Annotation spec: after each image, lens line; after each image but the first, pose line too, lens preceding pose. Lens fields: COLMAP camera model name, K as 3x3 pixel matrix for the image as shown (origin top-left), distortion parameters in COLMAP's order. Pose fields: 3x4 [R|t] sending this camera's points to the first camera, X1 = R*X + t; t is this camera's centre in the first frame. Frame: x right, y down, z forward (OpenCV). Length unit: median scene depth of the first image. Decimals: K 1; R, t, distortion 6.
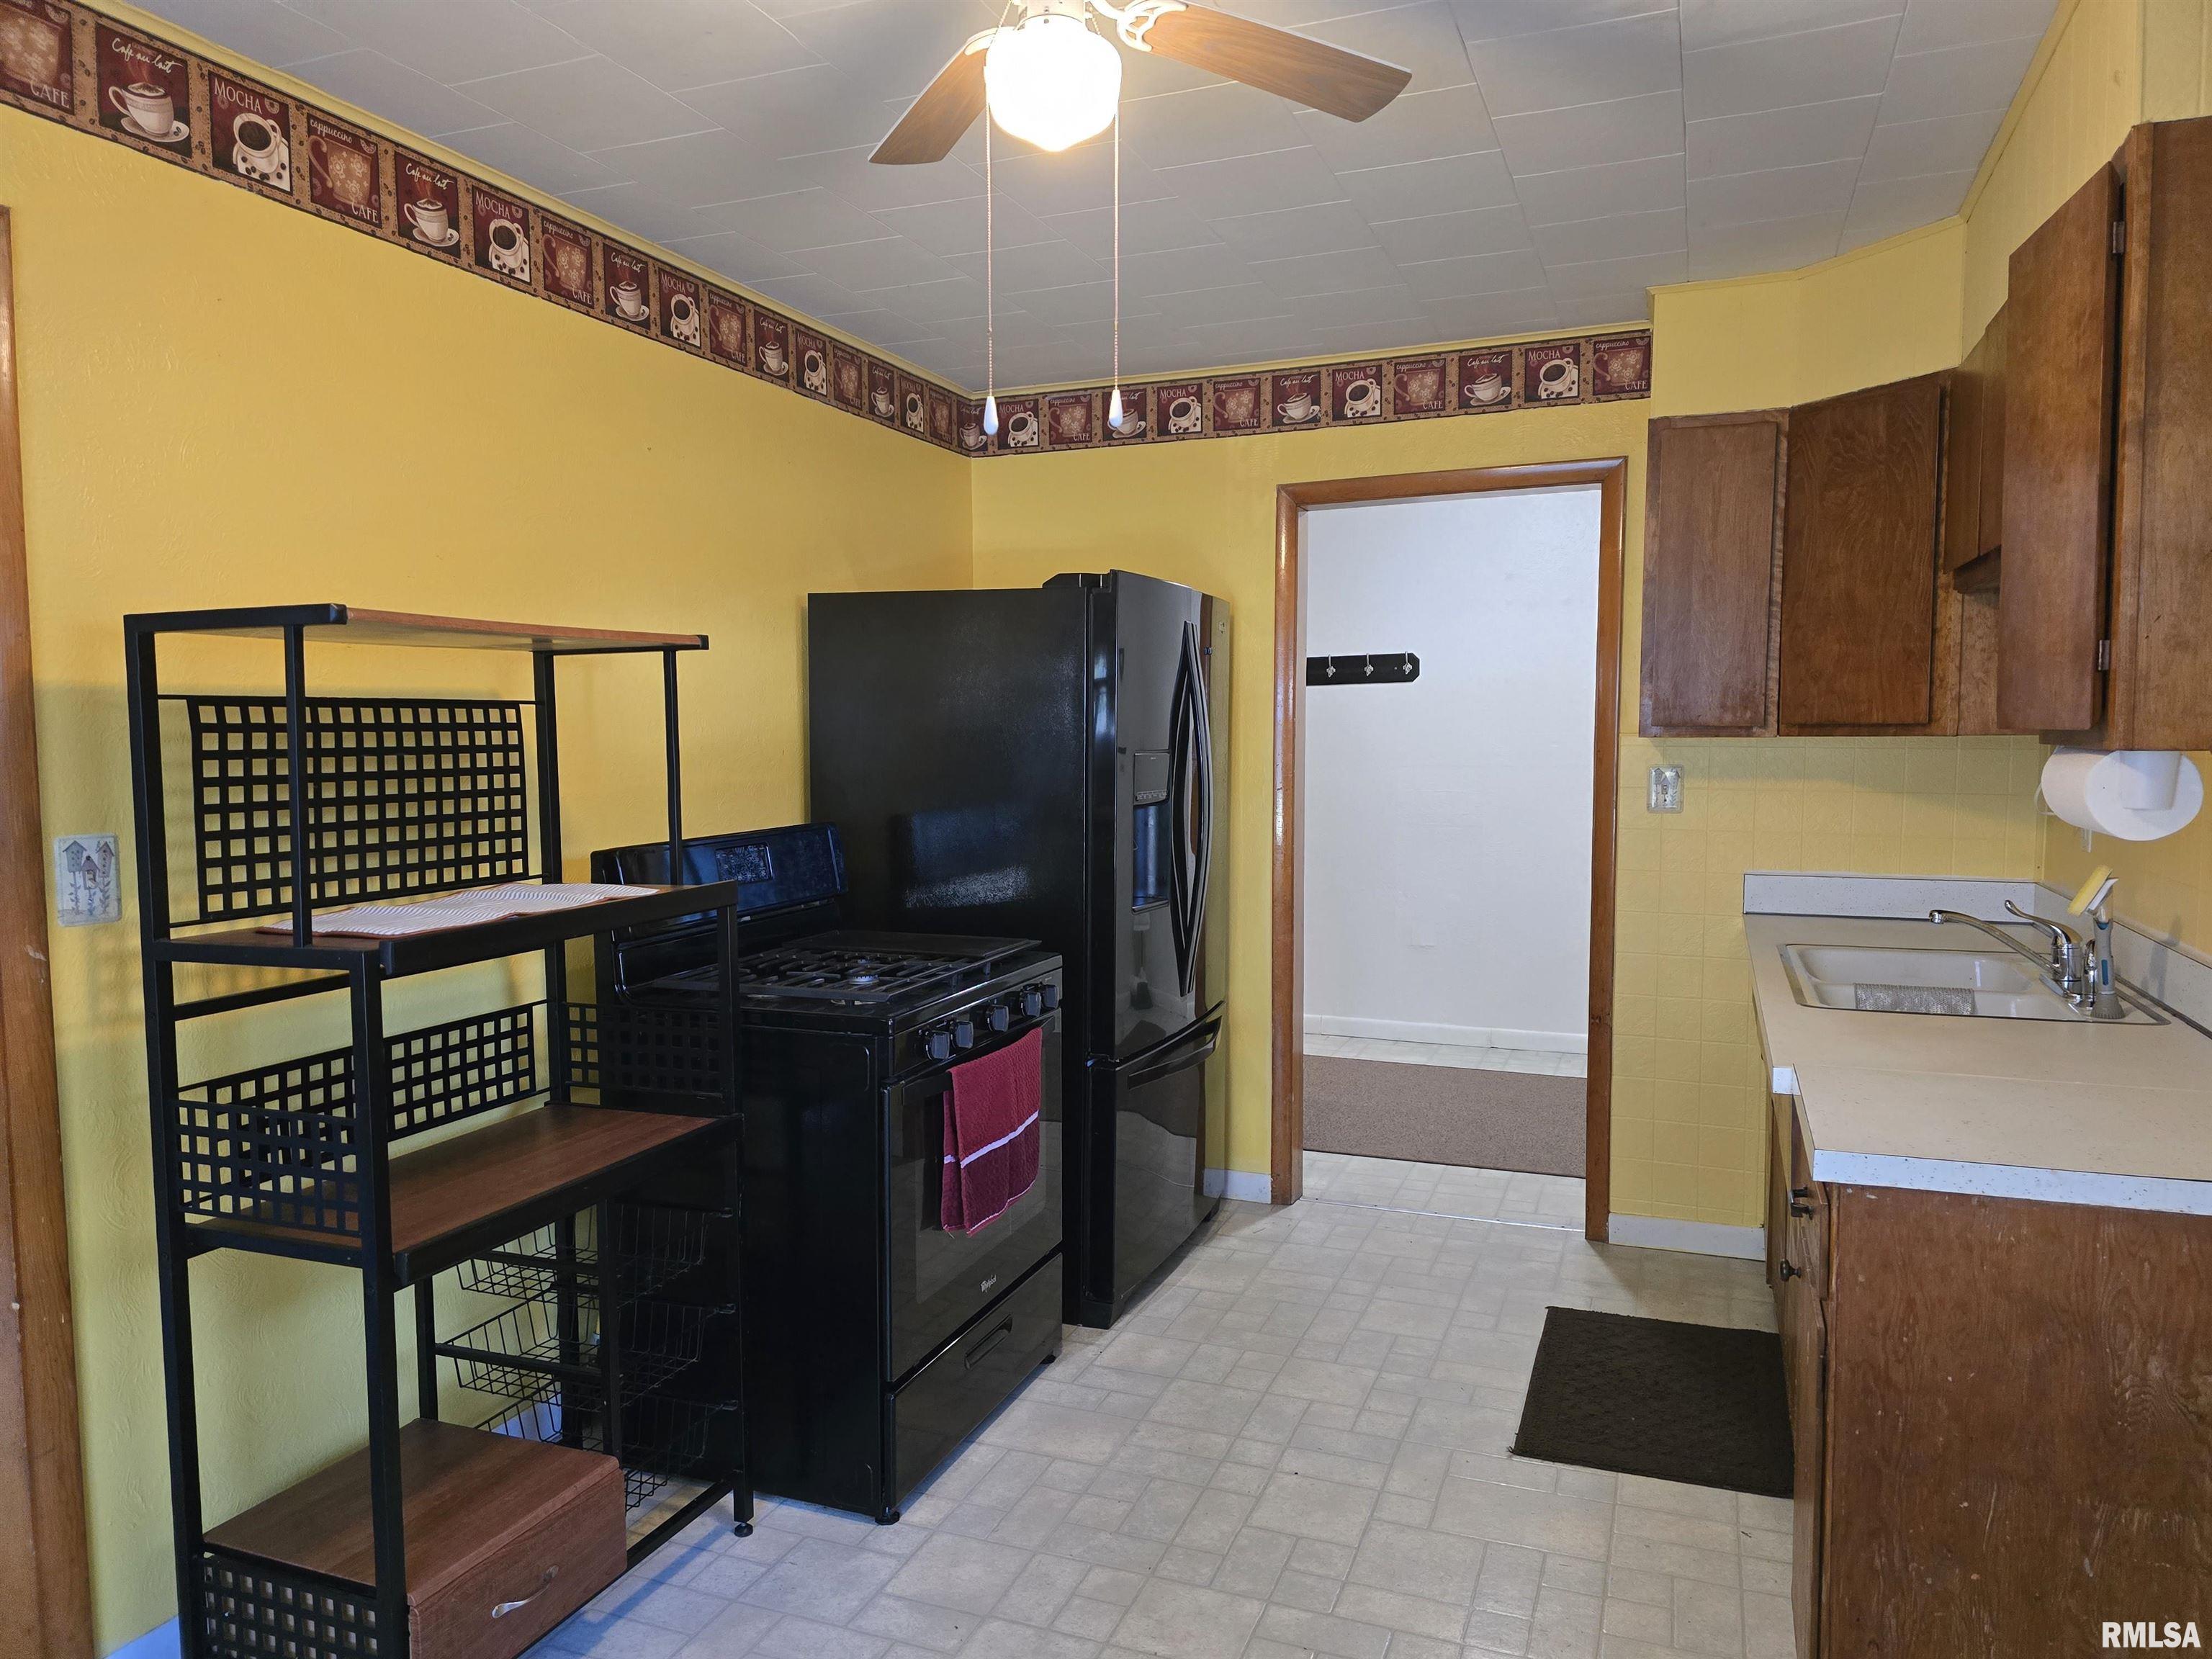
lens RADIAL K [[1482.4, 0, 1107.6], [0, 1482.4, 841.2], [0, 0, 1]] dist [0.066173, -0.069771]
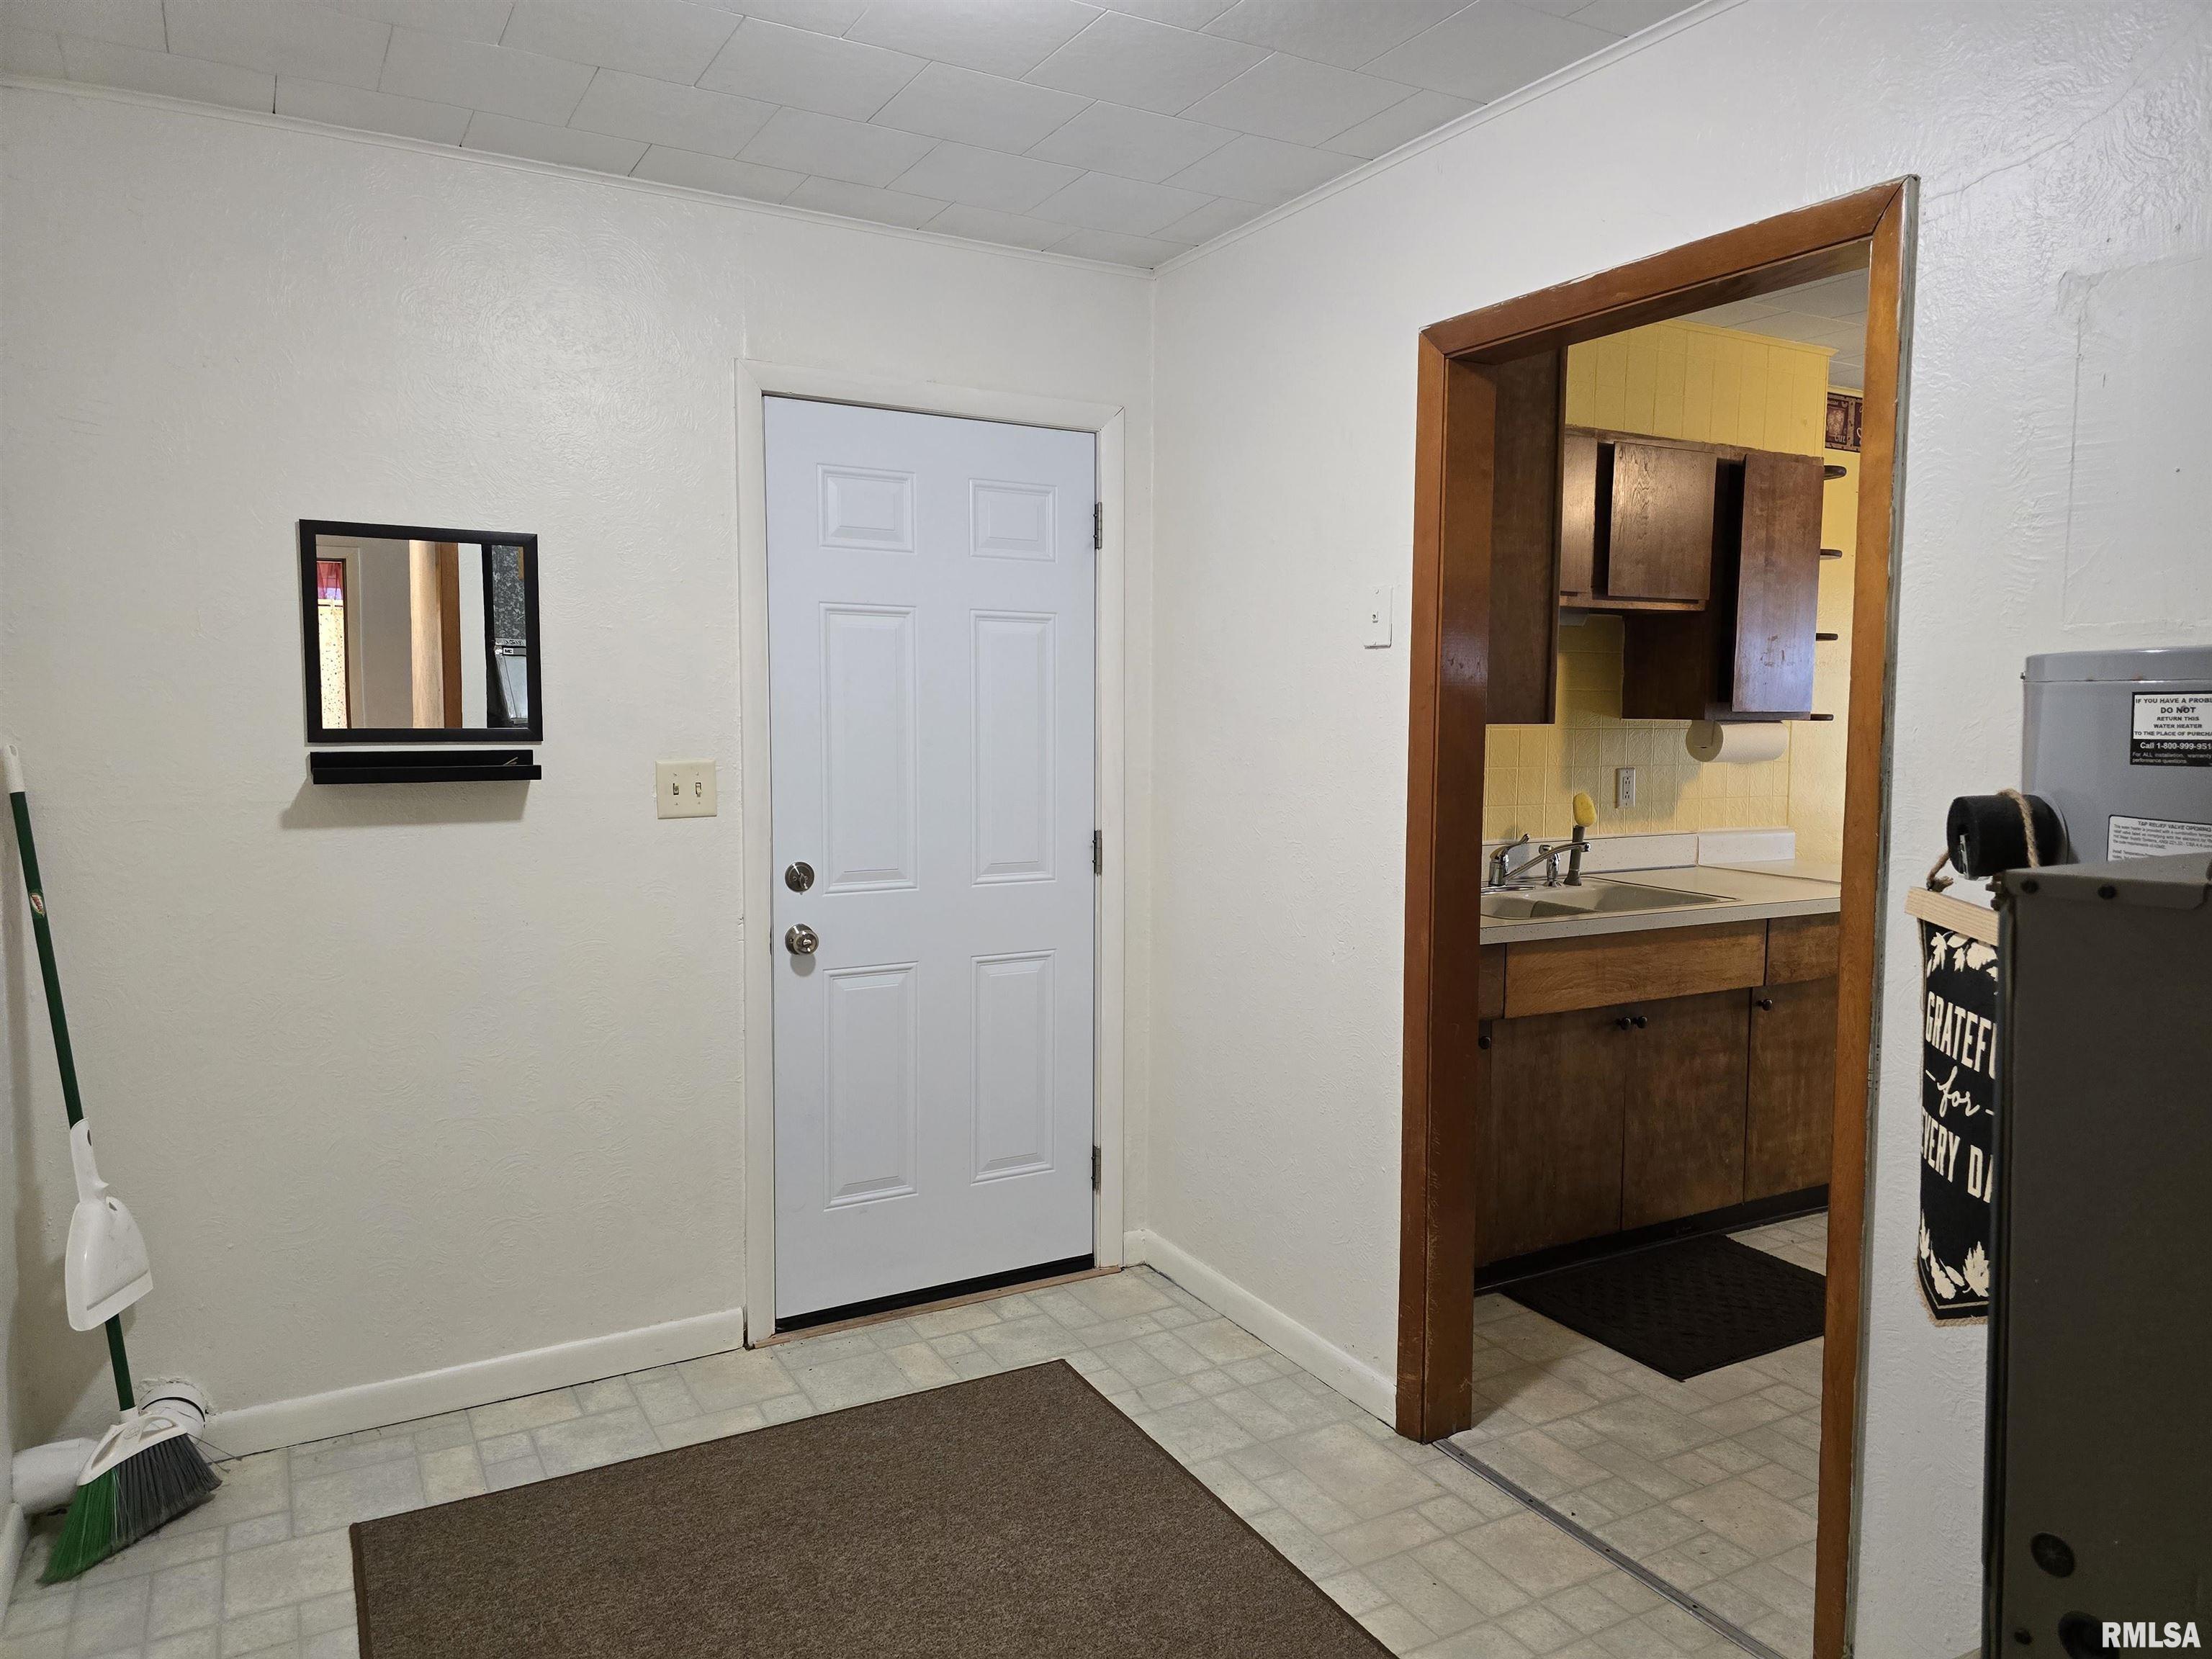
lens RADIAL K [[1482.4, 0, 1090.9], [0, 1482.4, 834.4], [0, 0, 1]] dist [0.066173, -0.069771]
pose [[-0.773474, -0.048616, 0.631960, 0.028050], [0.051041, 0.989038, 0.138556, -0.161781], [-0.631769, 0.139426, -0.762514, 2.130027]]
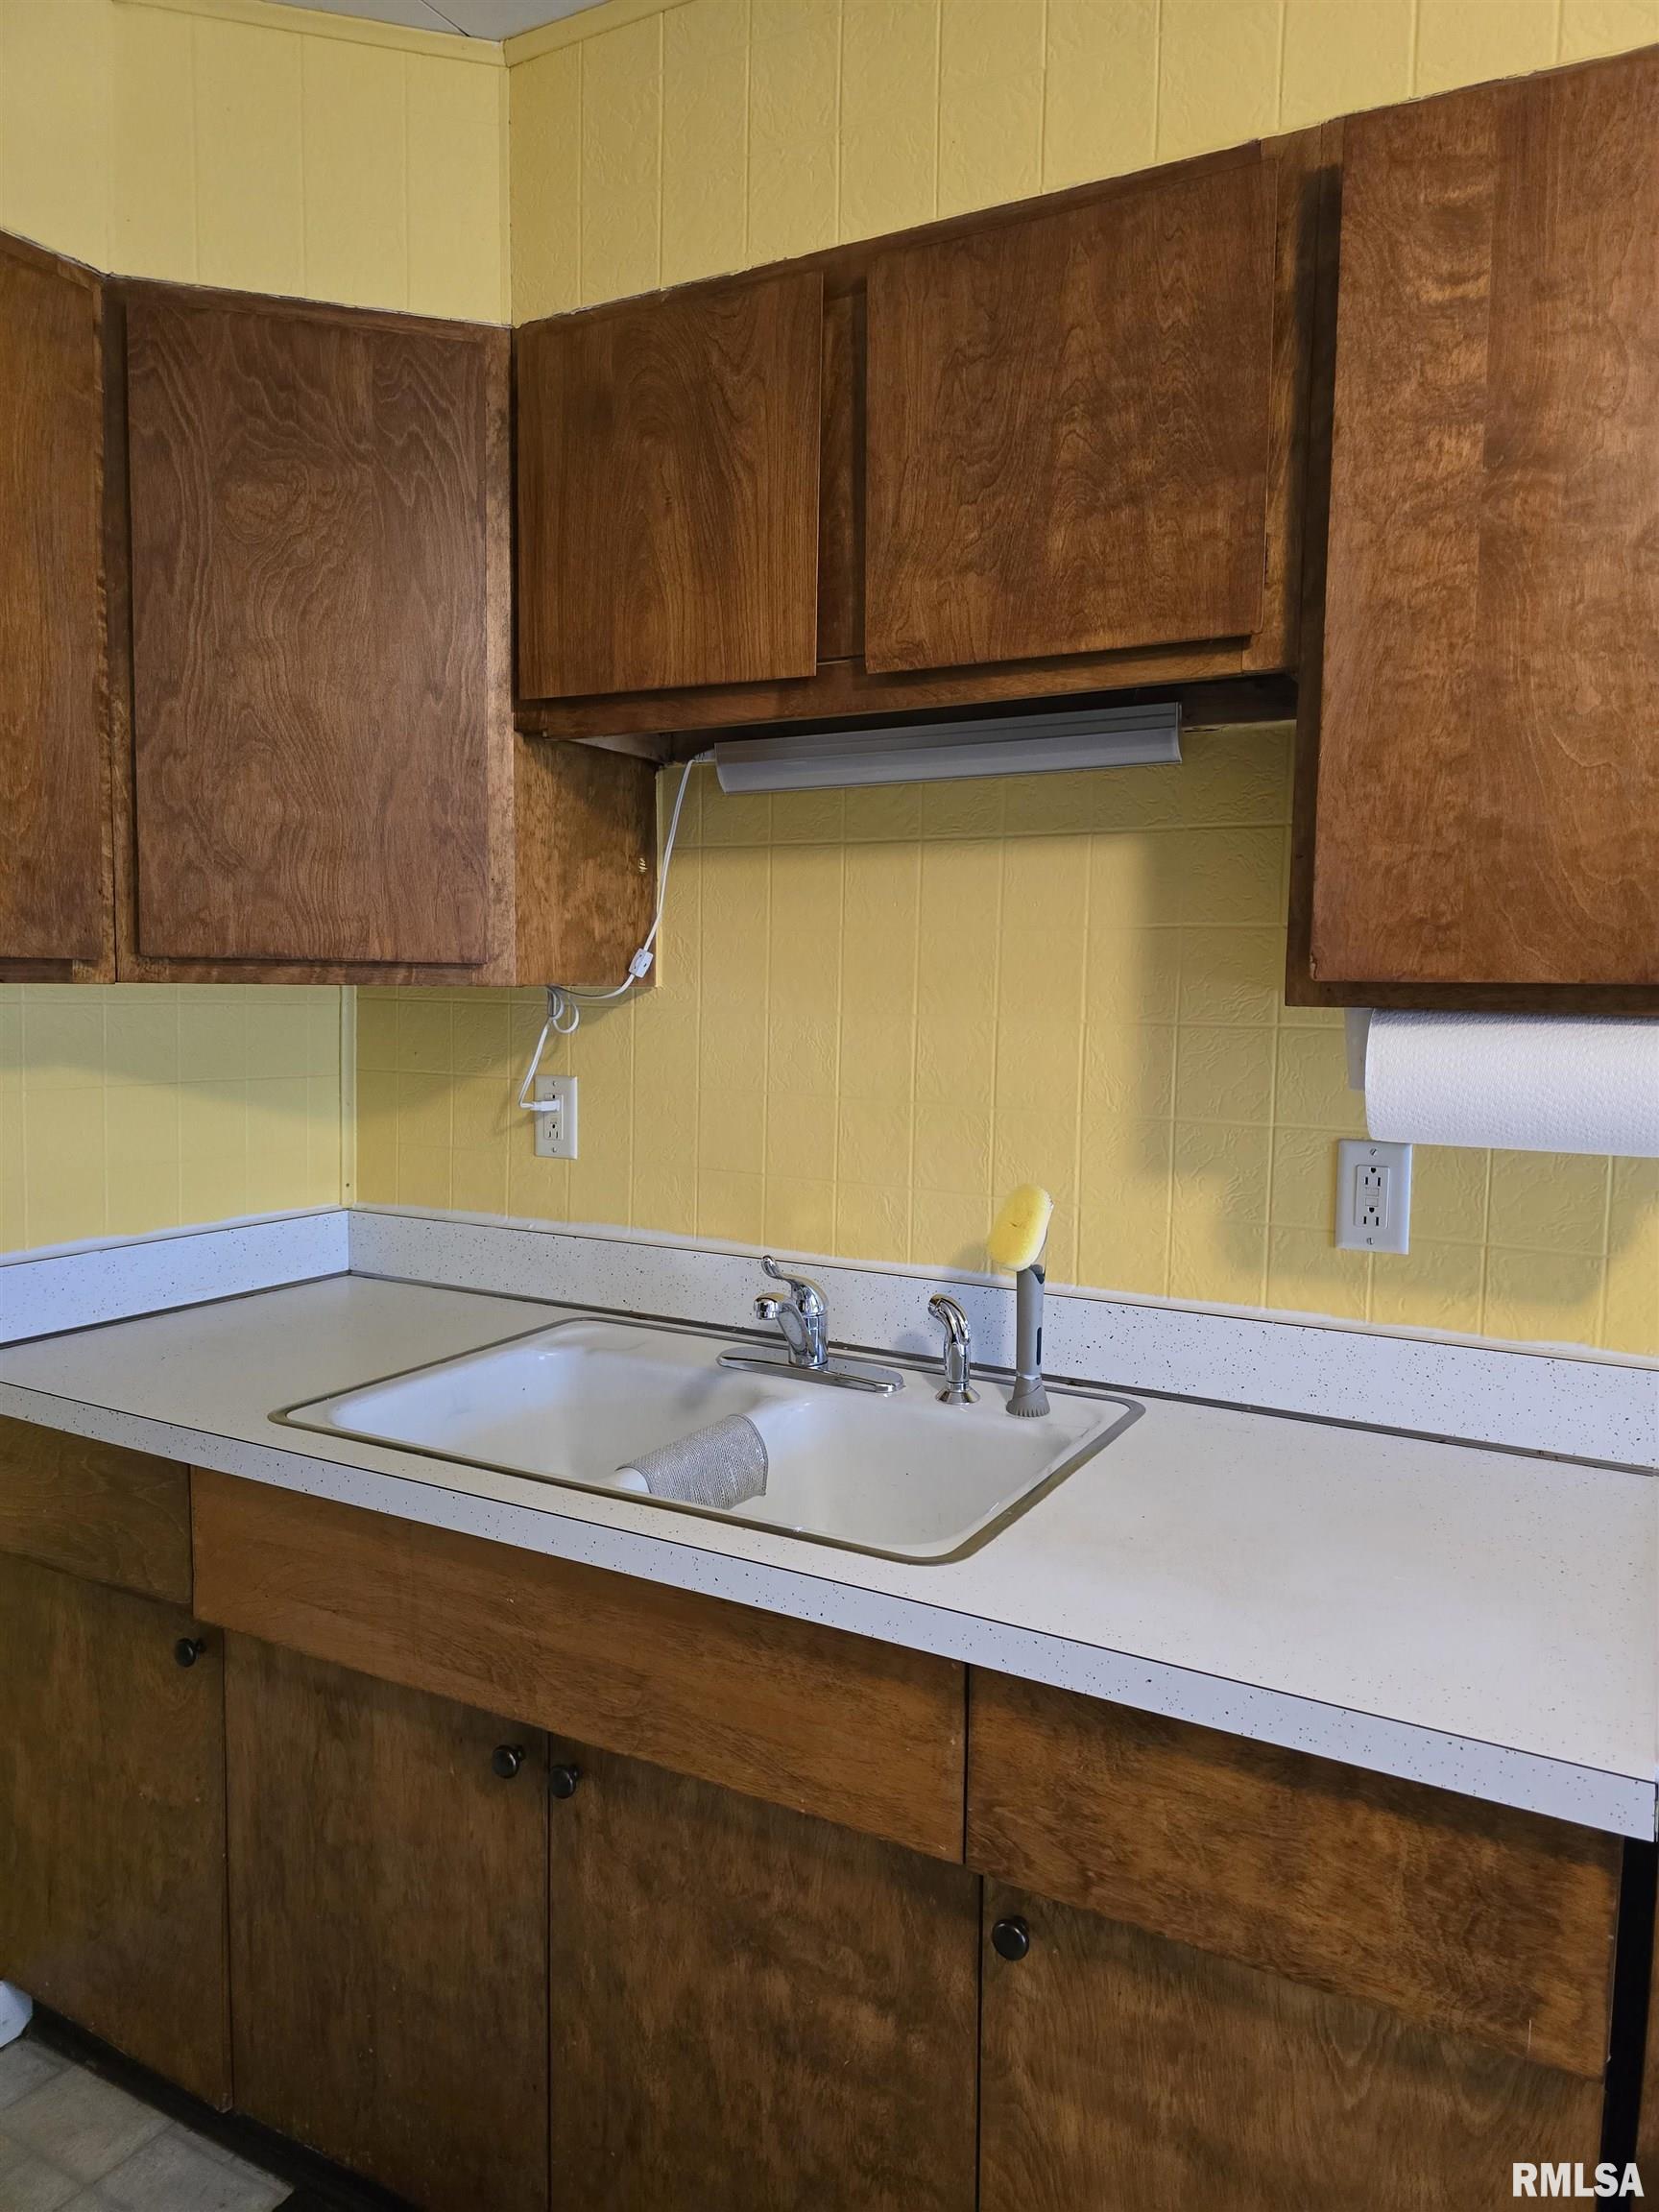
lens RADIAL K [[1482.4, 0, 849.8], [0, 1482.4, 1088.1], [0, 0, 1]] dist [0.066173, -0.069771]
pose [[0.127381, -0.064535, 0.989752, 0.008249], [0.060665, 0.996520, 0.057169, -0.056422], [-0.989997, 0.052761, 0.130853, 0.809236]]
